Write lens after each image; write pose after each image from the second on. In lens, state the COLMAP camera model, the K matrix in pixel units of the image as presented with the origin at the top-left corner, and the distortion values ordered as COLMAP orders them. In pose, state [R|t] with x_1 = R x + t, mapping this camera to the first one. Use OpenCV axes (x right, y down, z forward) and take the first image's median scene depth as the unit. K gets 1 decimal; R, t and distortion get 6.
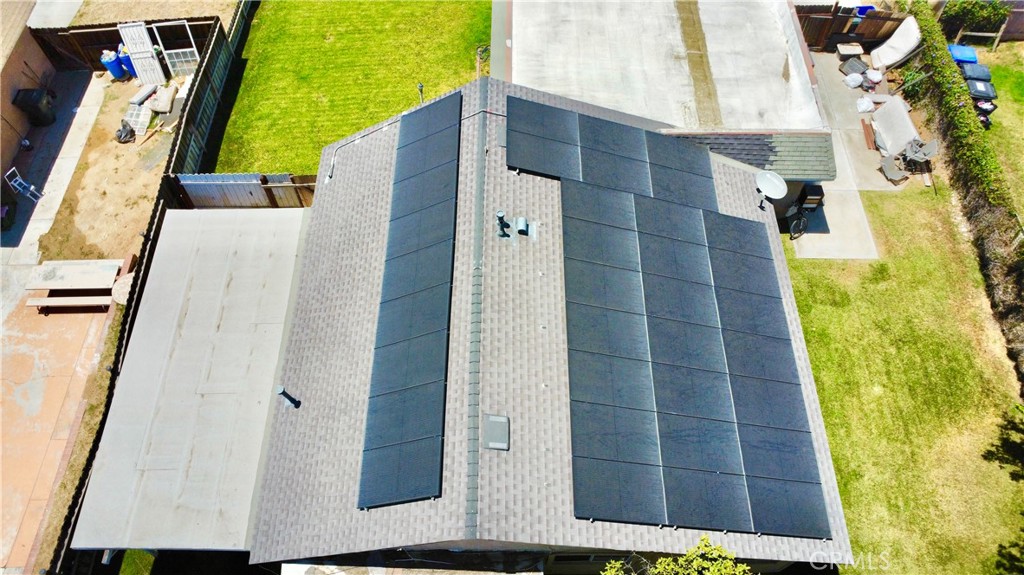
lens RADIAL K [[742.7, 0, 512.0], [0, 742.7, 287.5], [0, 0, 1]] dist [-0.016344, -0.007247]
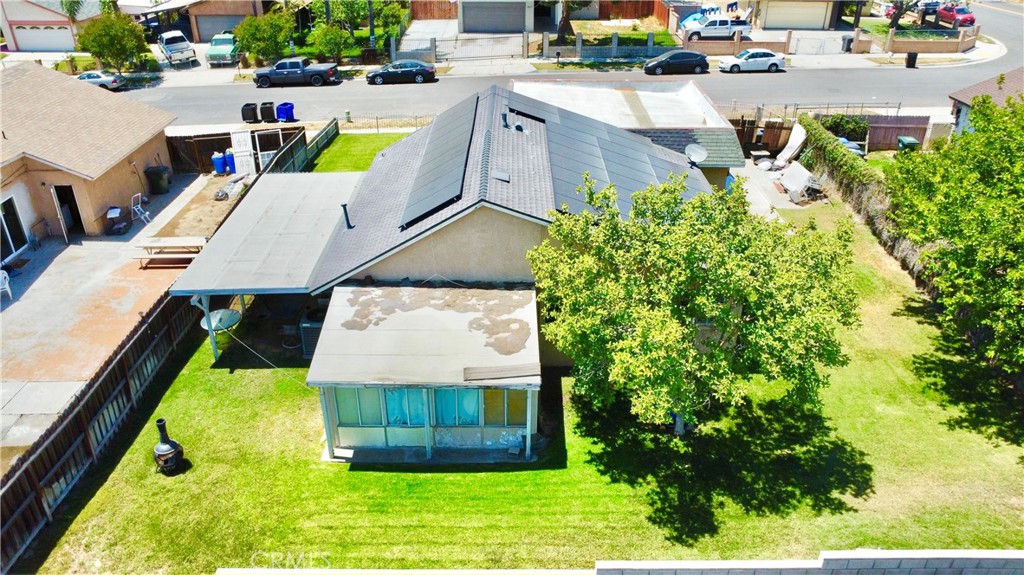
lens RADIAL K [[742.7, 0, 512.0], [0, 742.7, 287.5], [0, 0, 1]] dist [-0.016344, -0.007247]
pose [[0.999992, 0.000884, -0.003860, 0.004678], [-0.002664, 0.871395, -0.490576, 0.624059], [0.002930, 0.490582, 0.871390, -0.082840]]
